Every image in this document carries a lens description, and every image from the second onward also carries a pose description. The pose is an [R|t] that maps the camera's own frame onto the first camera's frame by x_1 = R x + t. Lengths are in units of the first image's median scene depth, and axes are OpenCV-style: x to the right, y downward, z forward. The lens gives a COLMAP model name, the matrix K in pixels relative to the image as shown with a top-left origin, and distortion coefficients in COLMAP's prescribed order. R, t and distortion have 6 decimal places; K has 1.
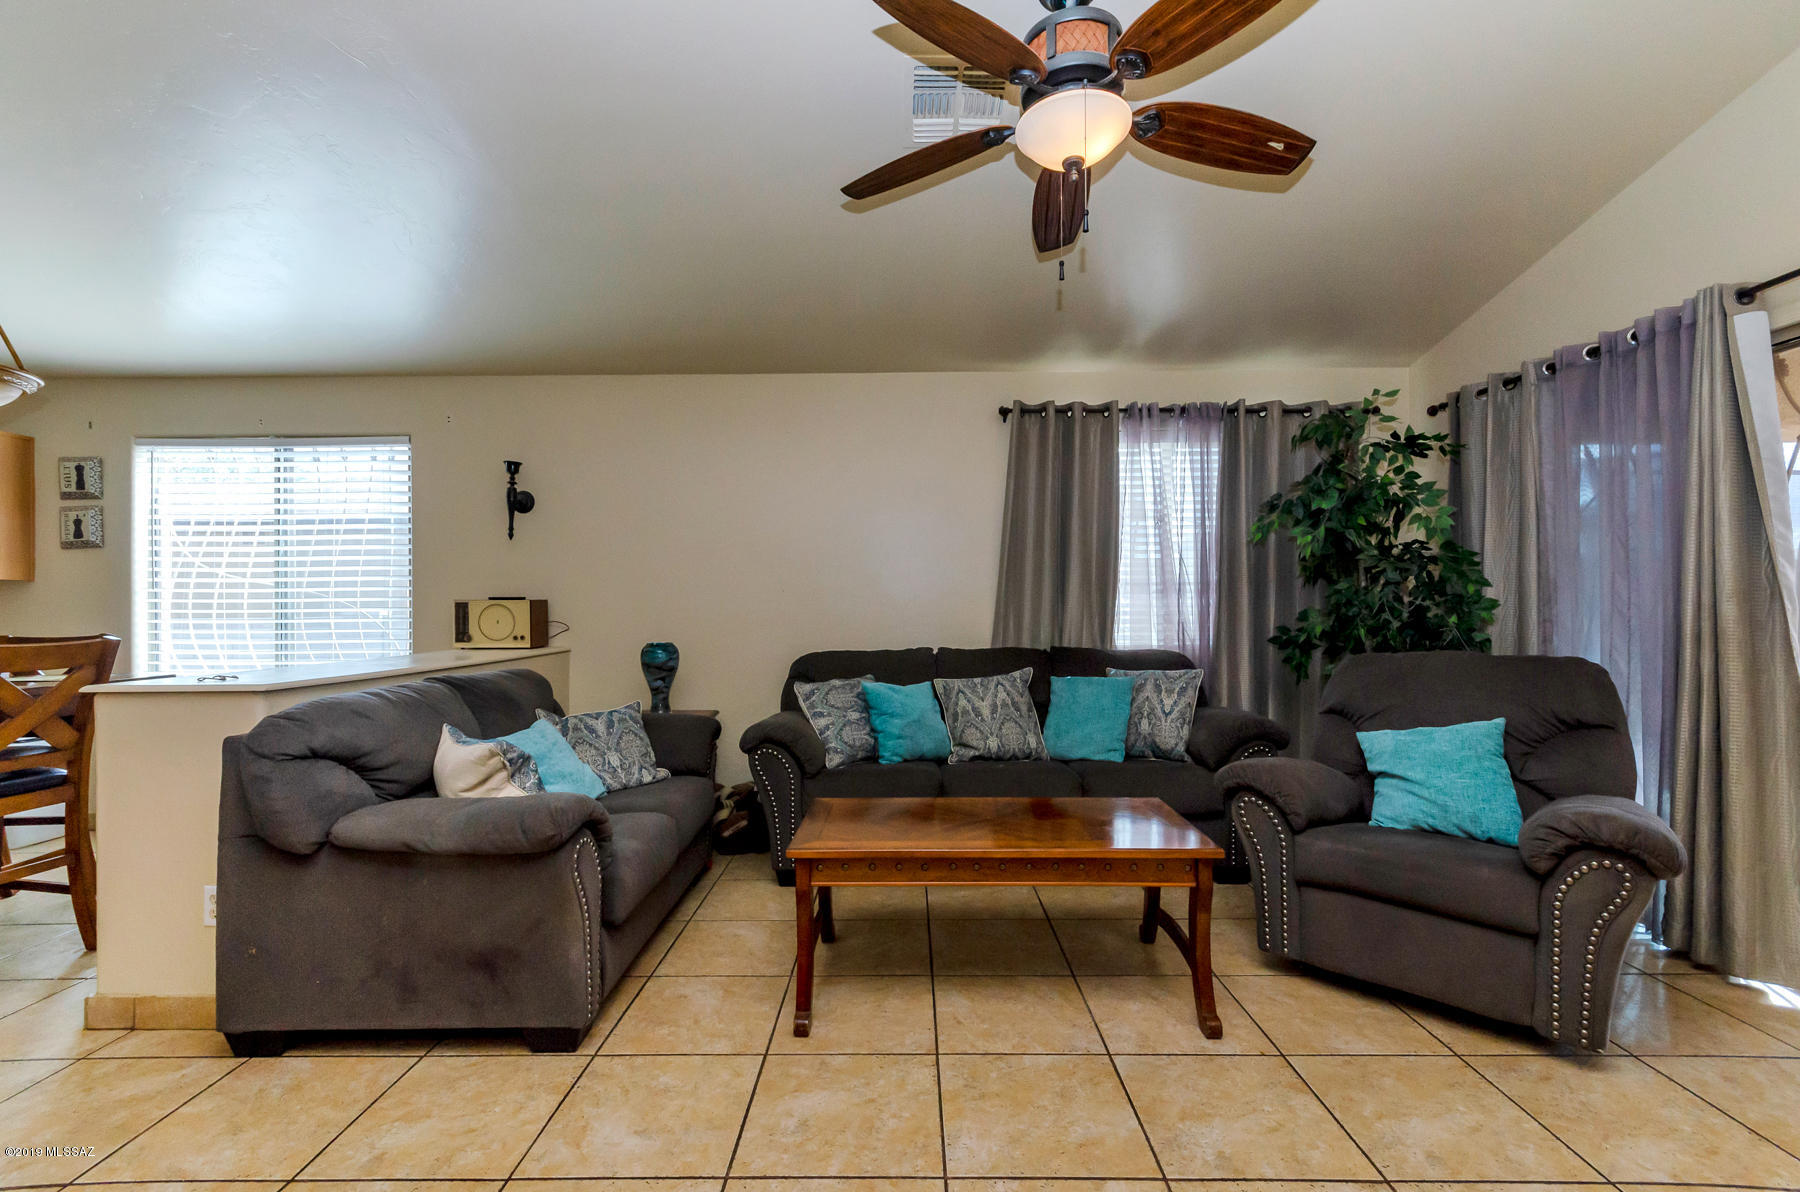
lens RADIAL K [[804.8, 0, 892.6], [0, 804.8, 599.6], [0, 0, 1]] dist [0.008138, -0.000193]
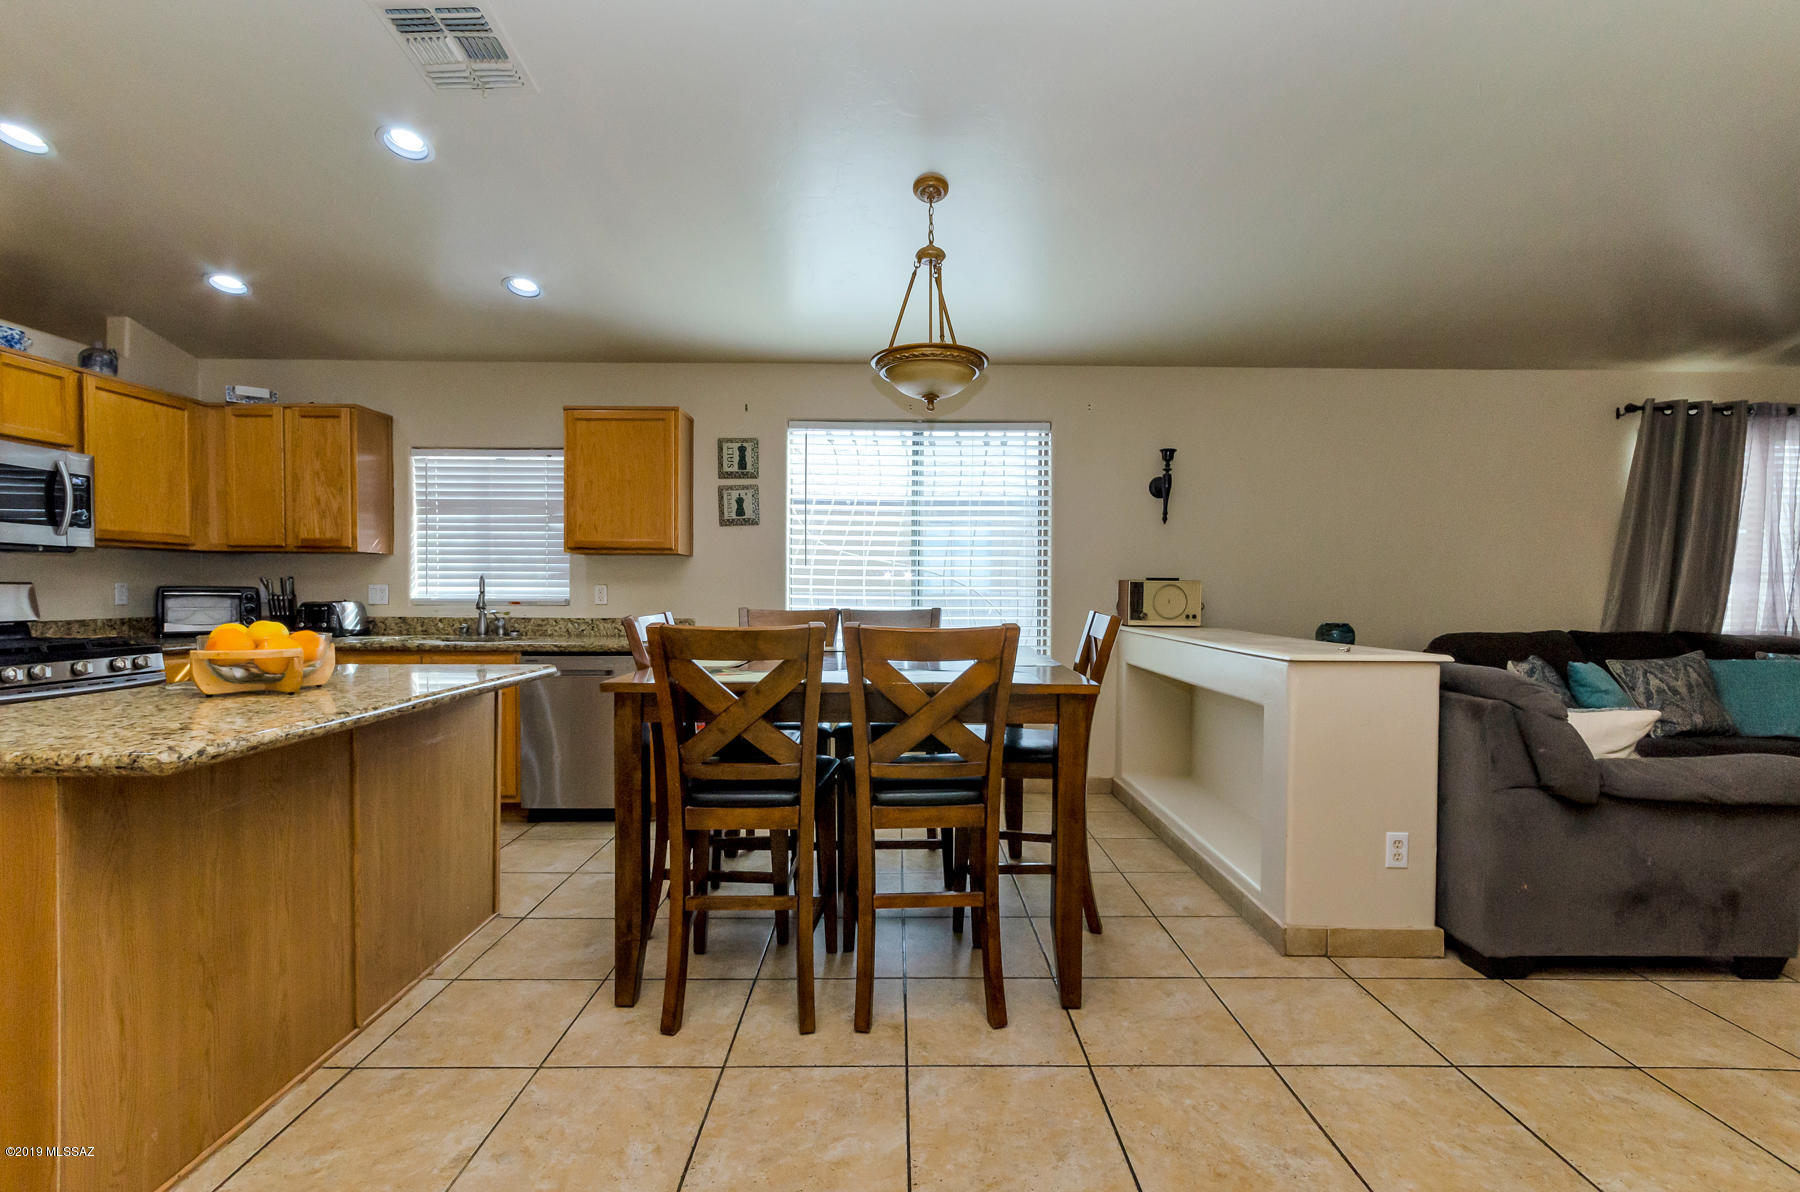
lens RADIAL K [[804.8, 0, 895.0], [0, 804.8, 612.7], [0, 0, 1]] dist [0.008138, -0.000193]
pose [[0.999628, 0.013030, 0.023980, -0.848838], [-0.013832, 0.999340, 0.033581, 0.012079], [-0.023527, -0.033900, 0.999148, -0.049349]]
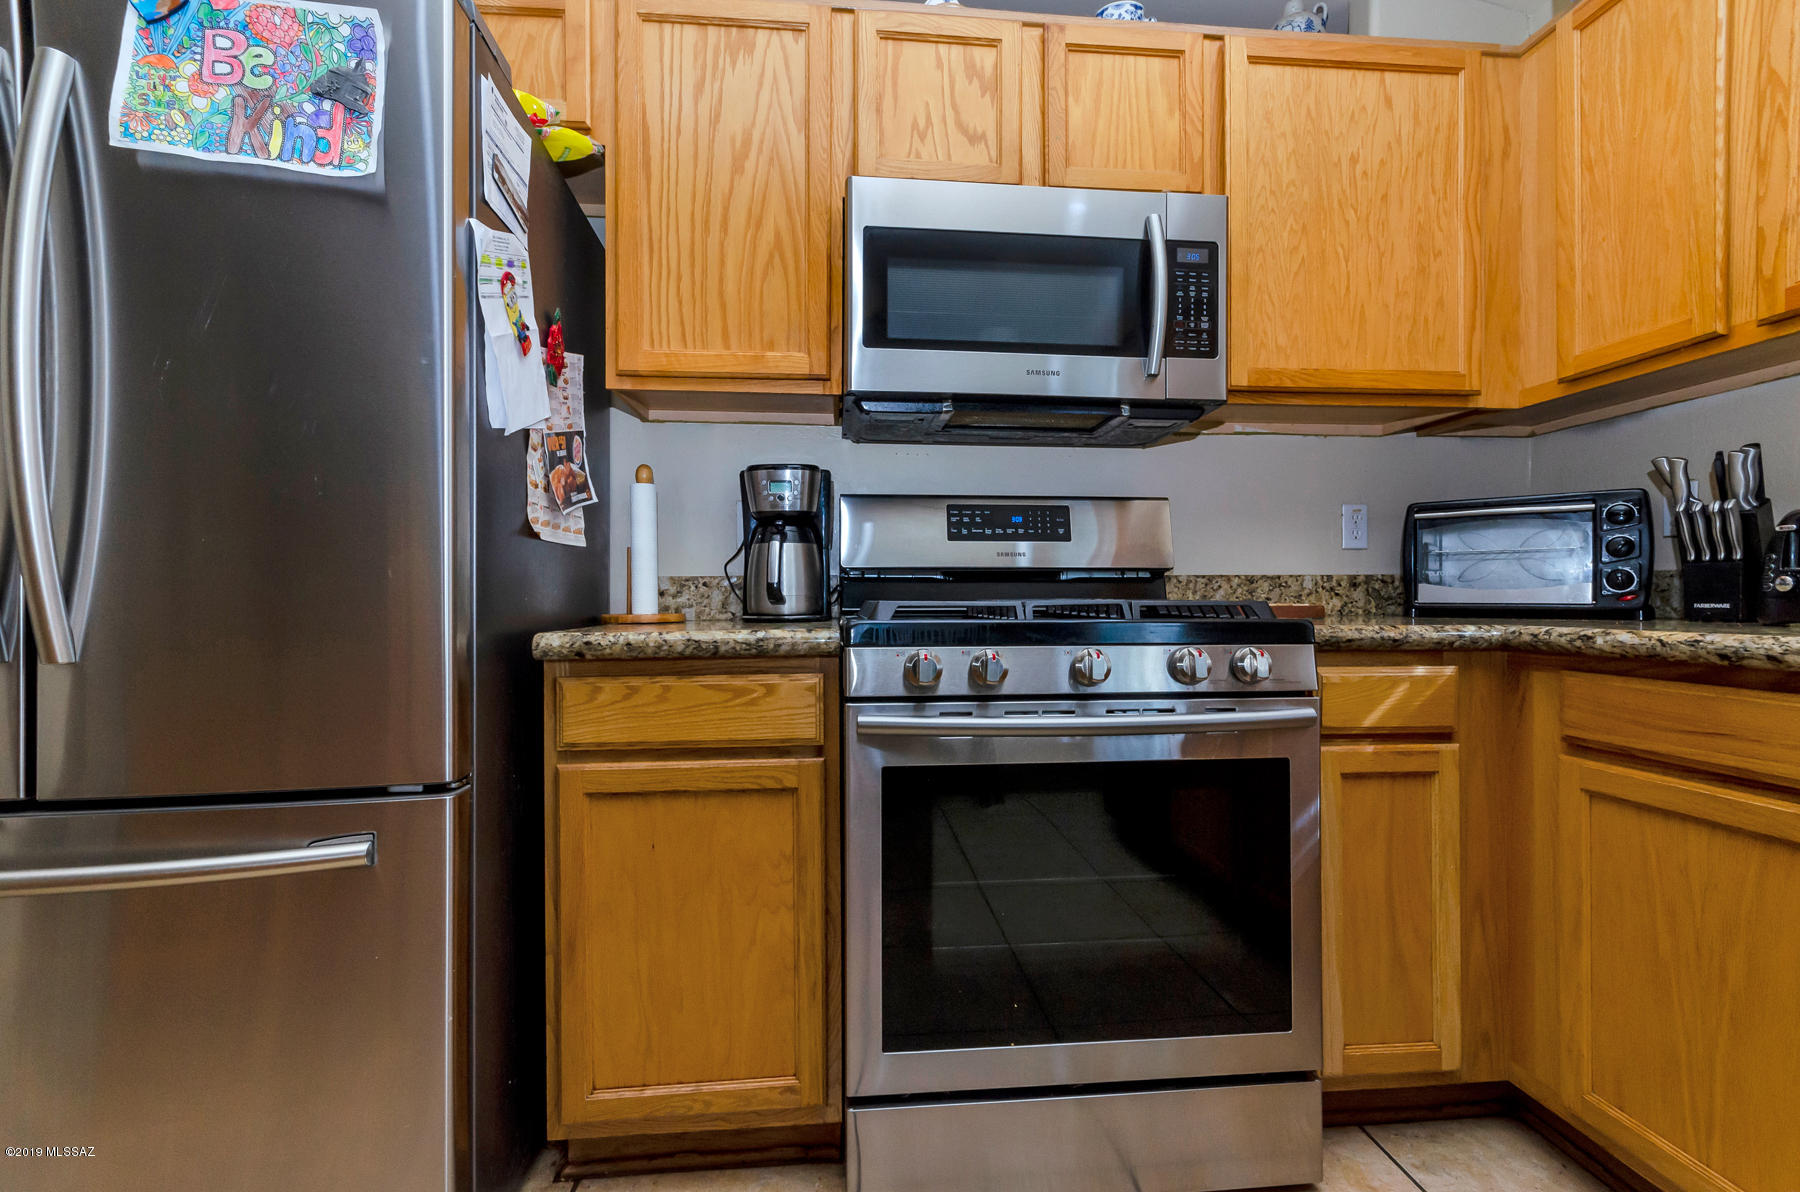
lens RADIAL K [[804.8, 0, 891.4], [0, 804.8, 592.8], [0, 0, 1]] dist [0.008138, -0.000193]
pose [[0.097275, 0.004596, -0.995247, -1.301449], [0.008243, 0.999951, 0.005424, 0.069726], [0.995223, -0.008732, 0.097232, 0.622636]]
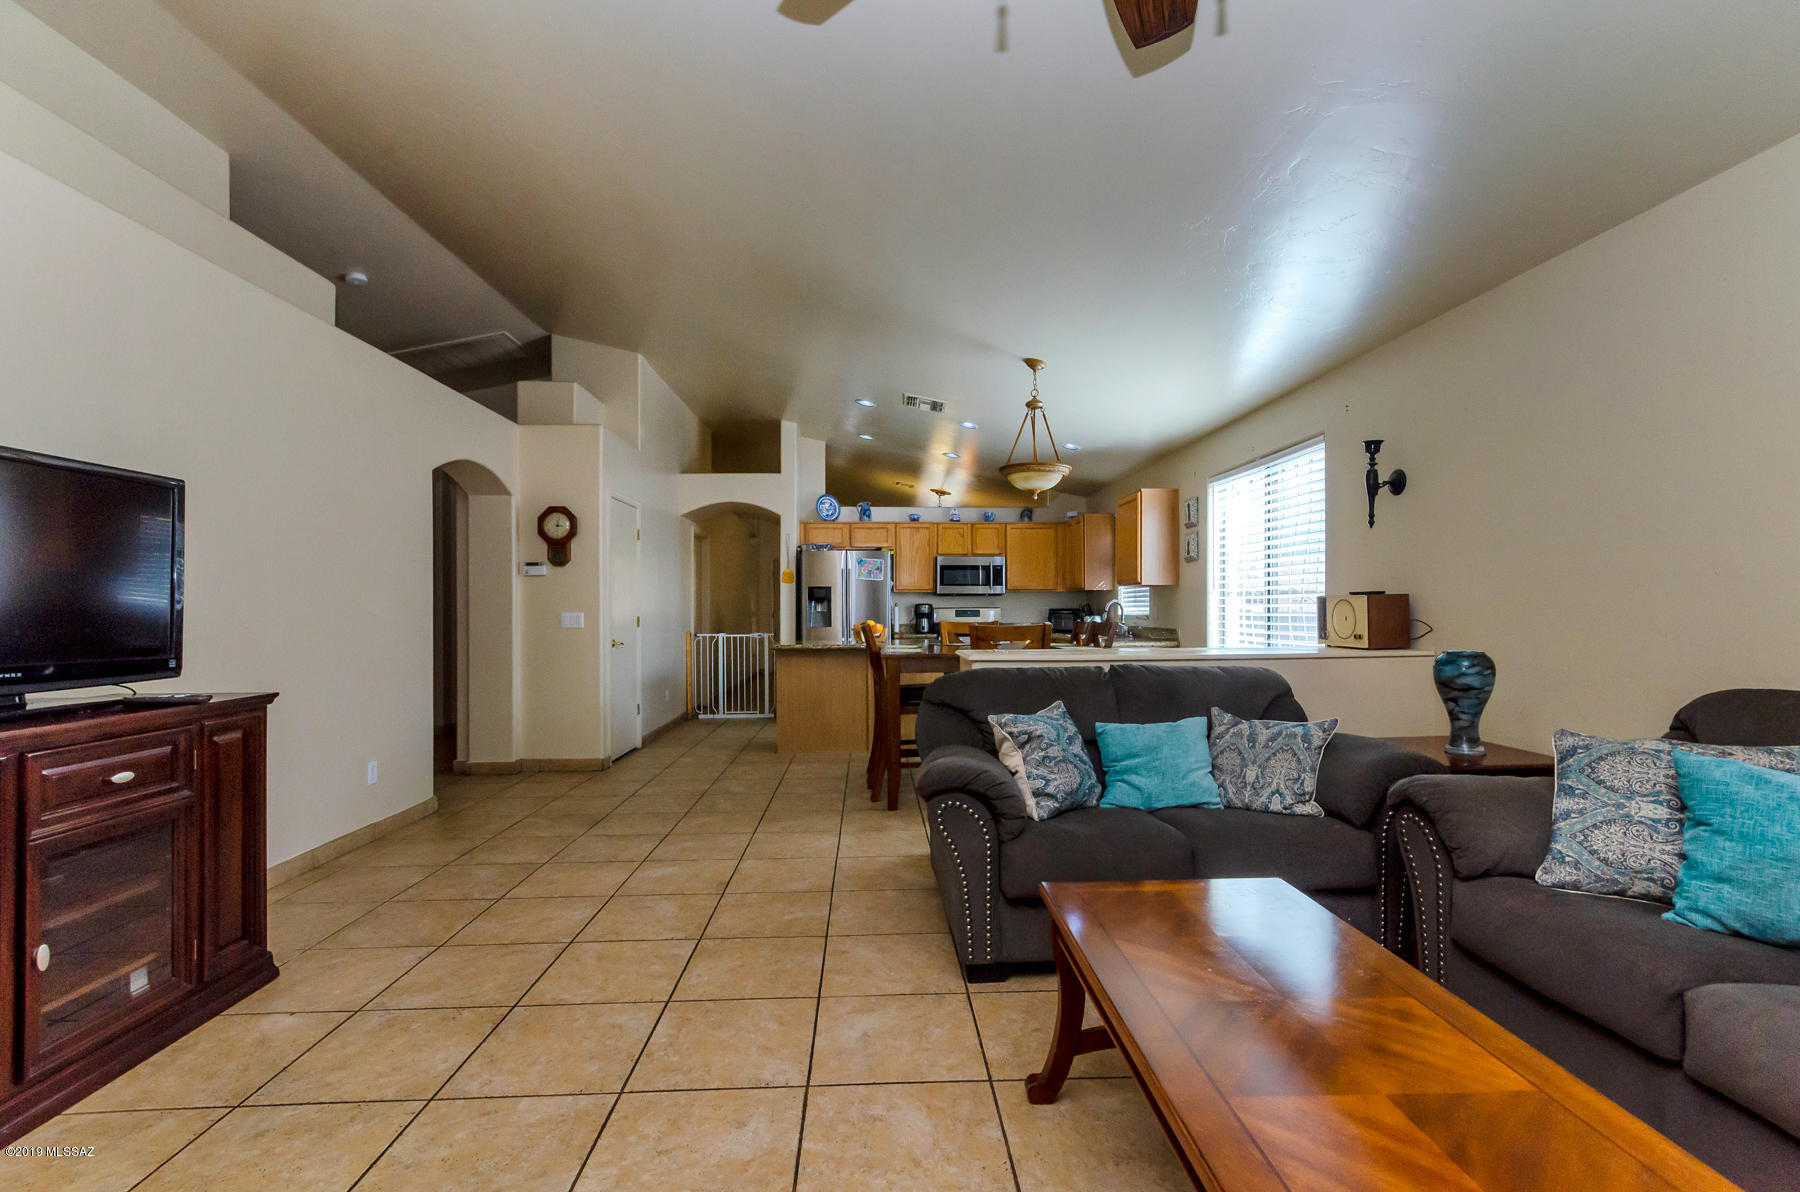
lens RADIAL K [[804.8, 0, 903.3], [0, 804.8, 597.6], [0, 0, 1]] dist [0.008138, -0.000193]
pose [[0.063304, -0.006674, -0.997972, 0.386988], [0.007379, 0.999953, -0.006219, 0.005263], [0.997967, -0.006970, 0.063350, 0.423374]]
